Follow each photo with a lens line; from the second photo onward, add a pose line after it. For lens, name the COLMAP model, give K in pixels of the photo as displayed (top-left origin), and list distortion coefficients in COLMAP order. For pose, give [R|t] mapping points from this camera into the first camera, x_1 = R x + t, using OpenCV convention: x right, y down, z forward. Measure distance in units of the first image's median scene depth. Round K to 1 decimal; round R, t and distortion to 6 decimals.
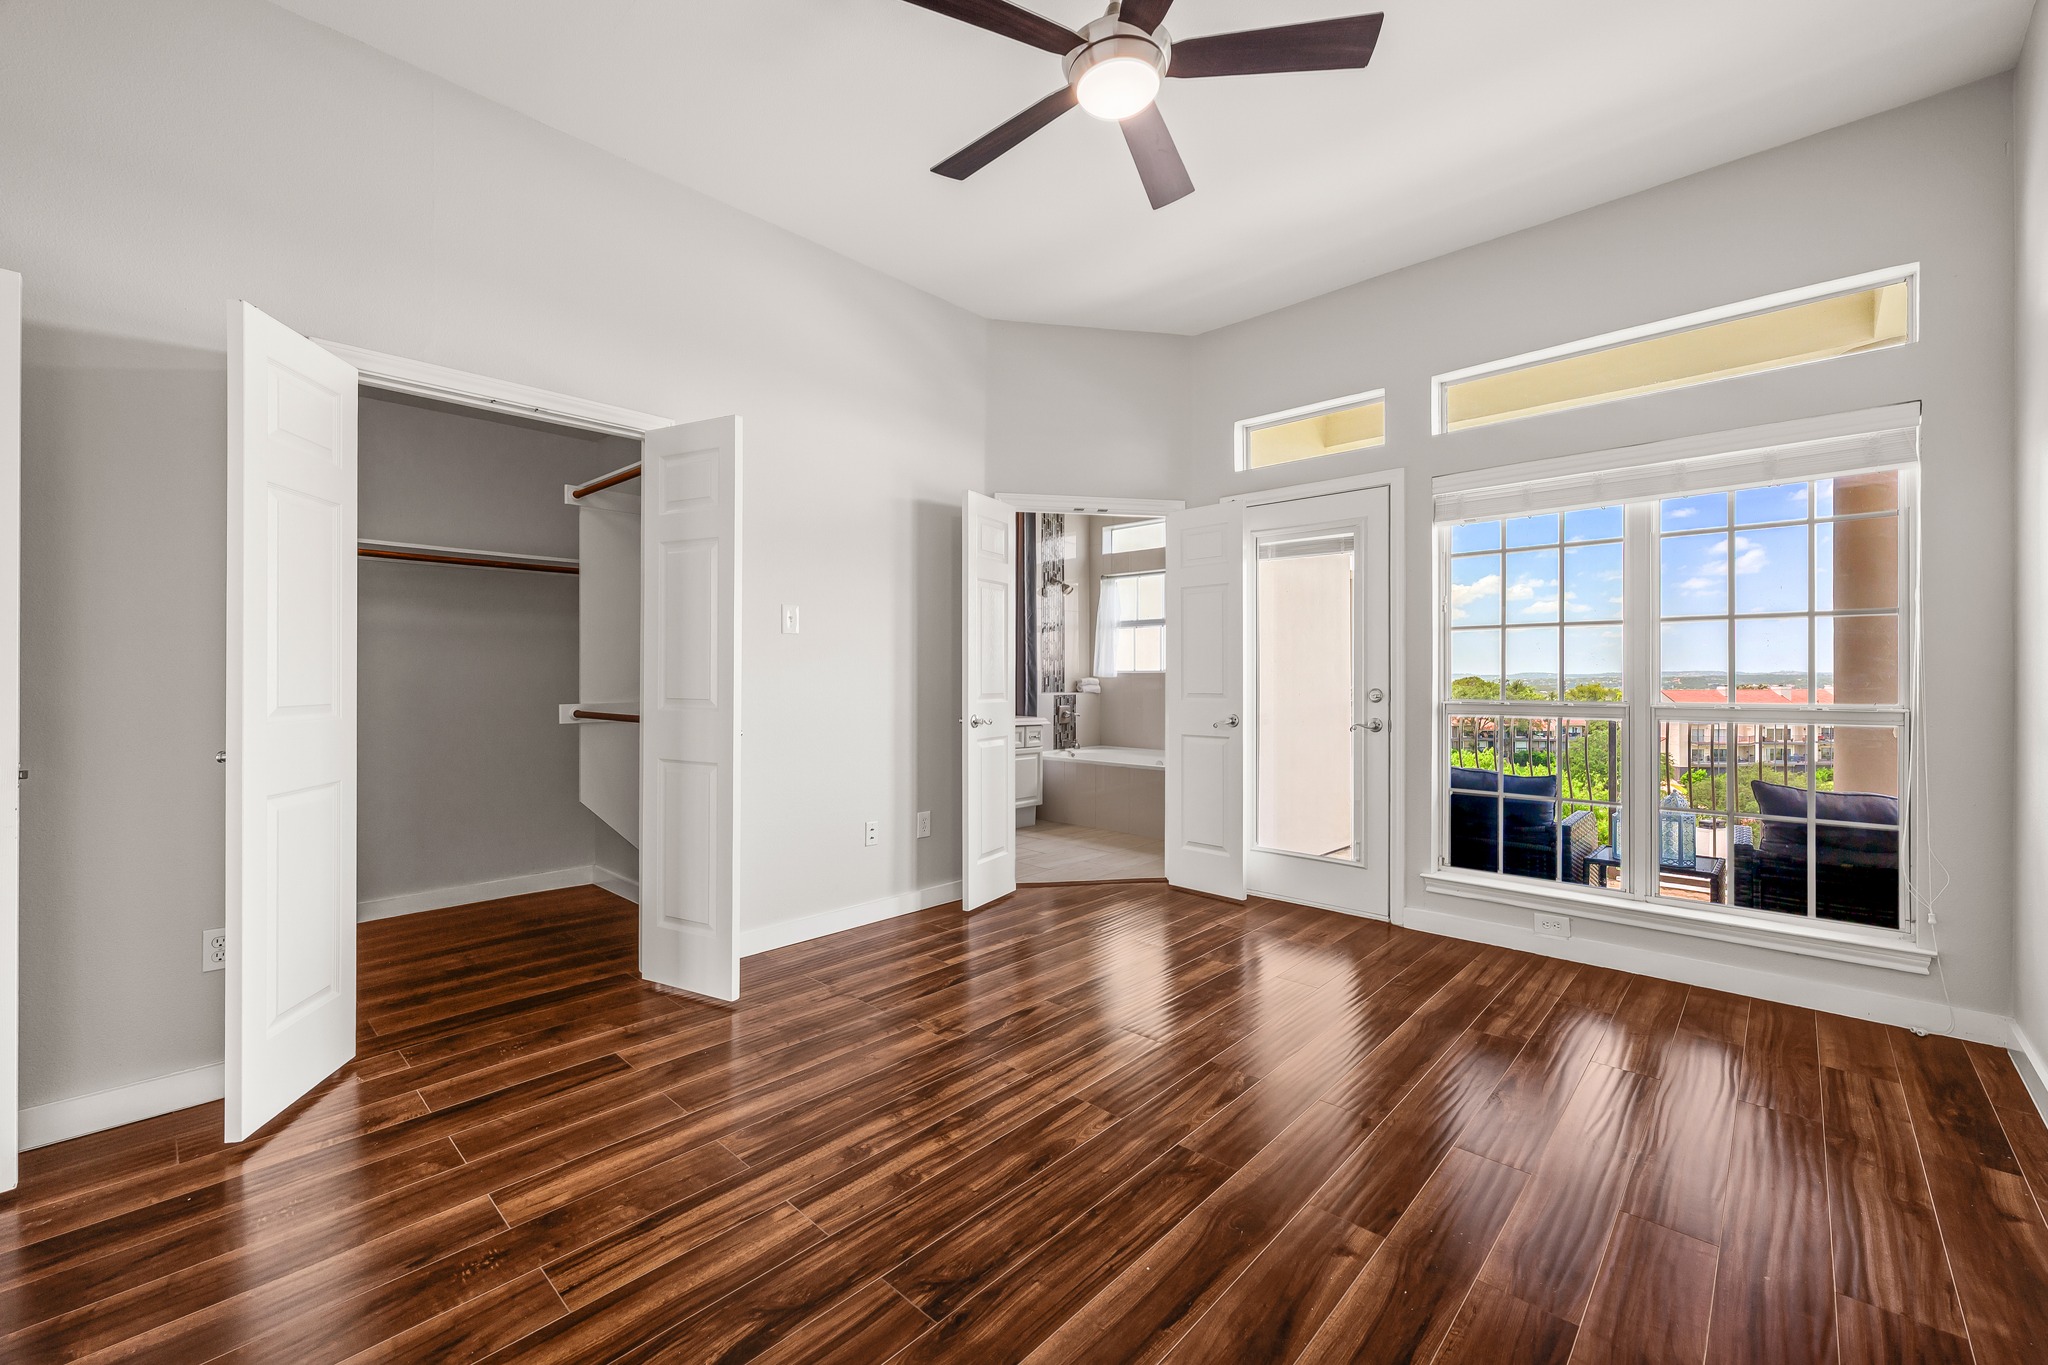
lens RADIAL K [[808.8, 0, 1018.3], [0, 808.8, 684.4], [0, 0, 1]] dist [0.000549, 0.000191]
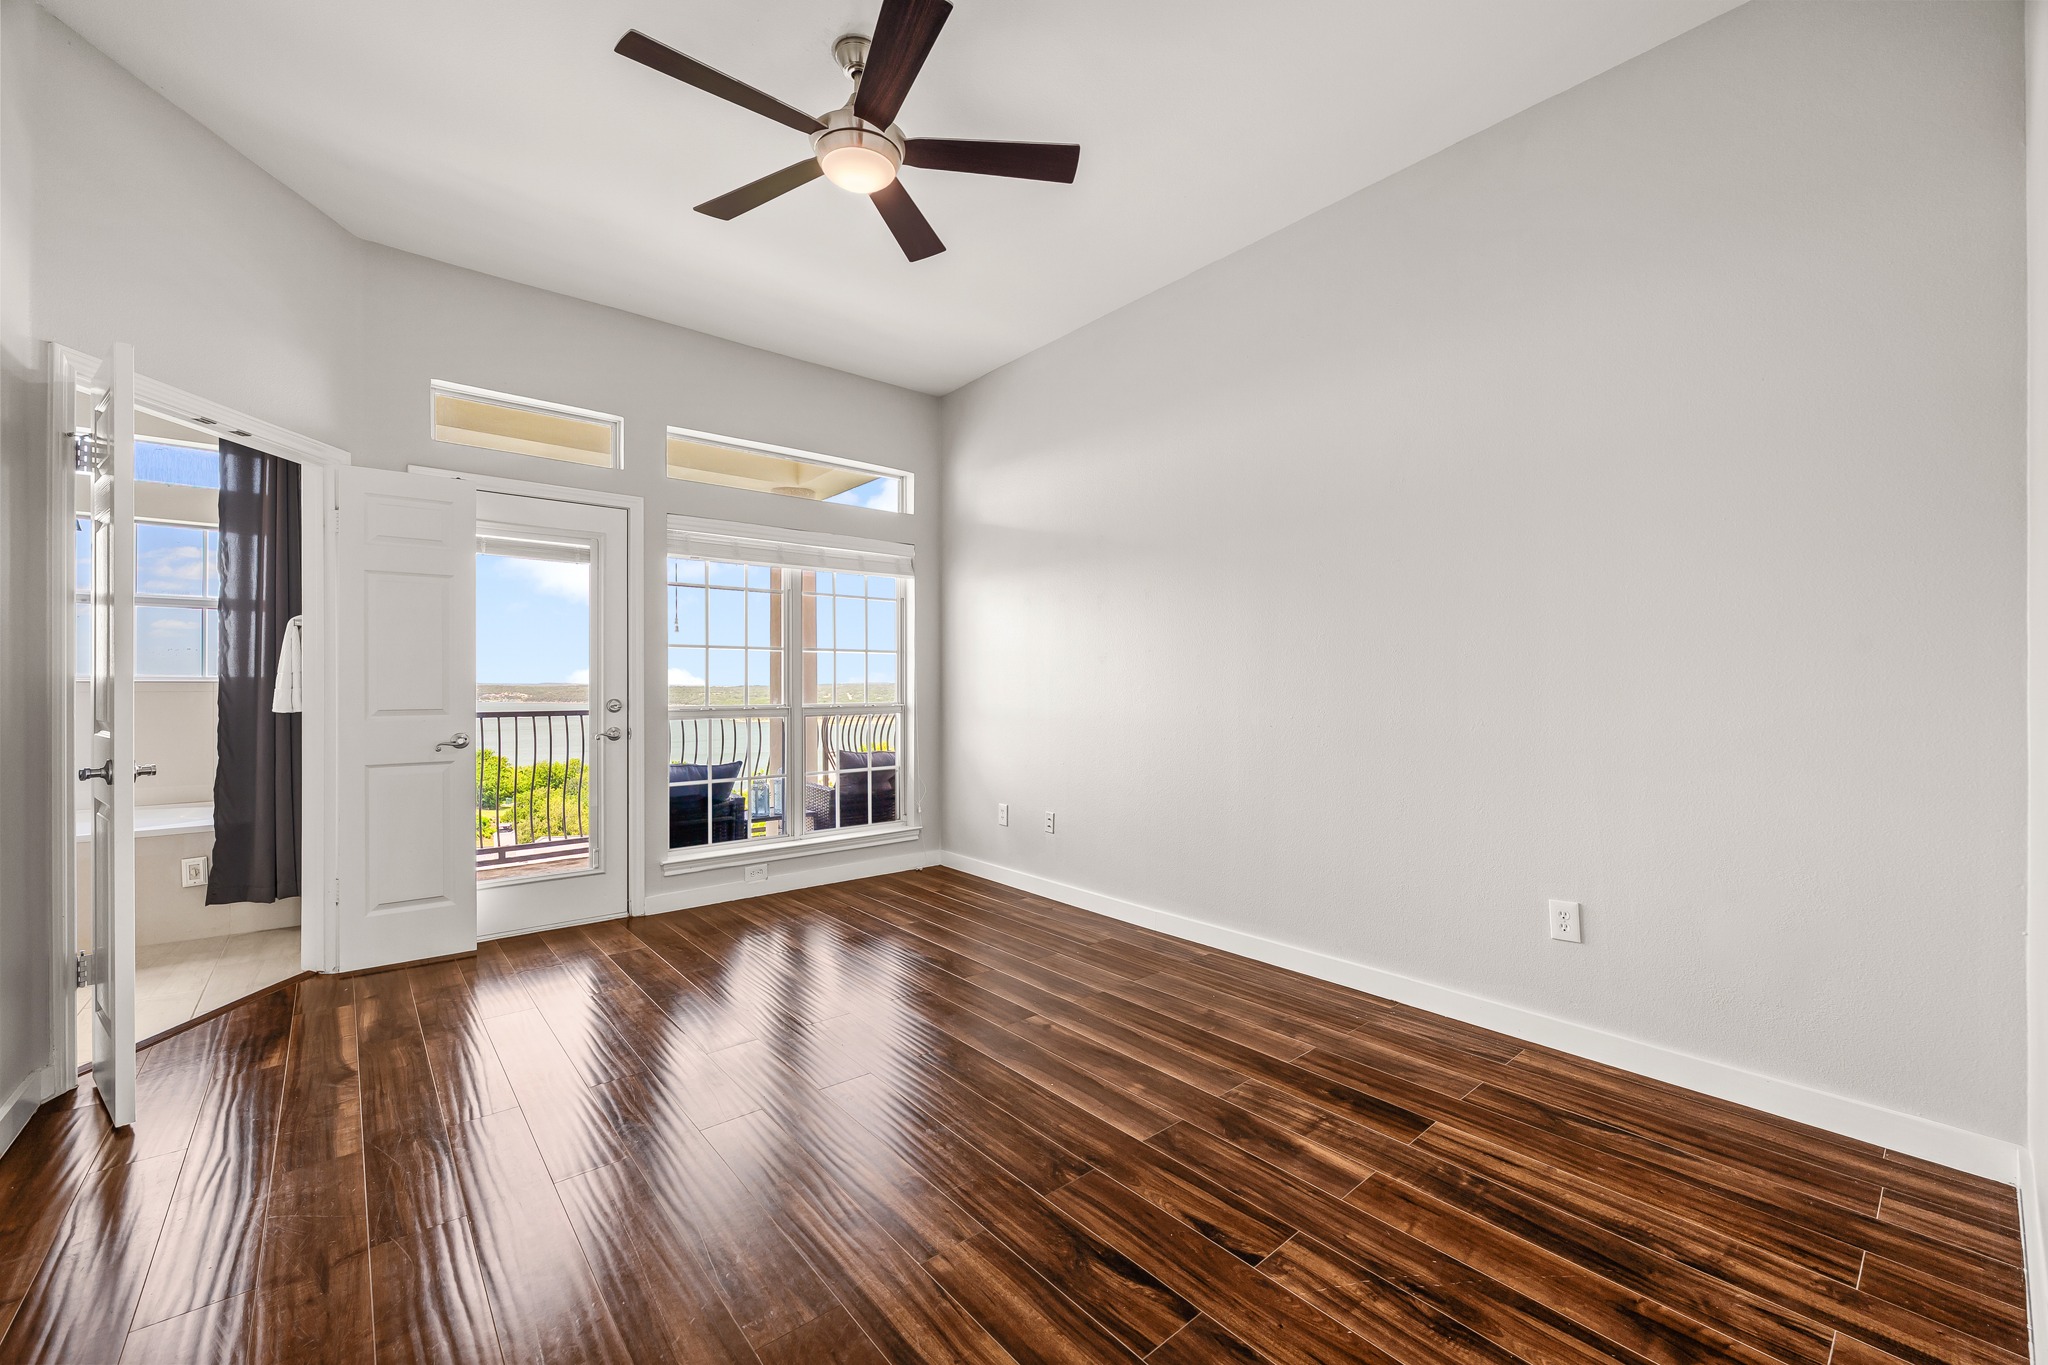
lens RADIAL K [[808.8, 0, 1018.3], [0, 808.8, 684.4], [0, 0, 1]] dist [0.000549, 0.000191]
pose [[0.123885, 0.000492, 0.992296, -0.526503], [0.010283, 0.999946, -0.001779, -0.005719], [-0.992243, 0.010424, 0.123873, 0.344692]]
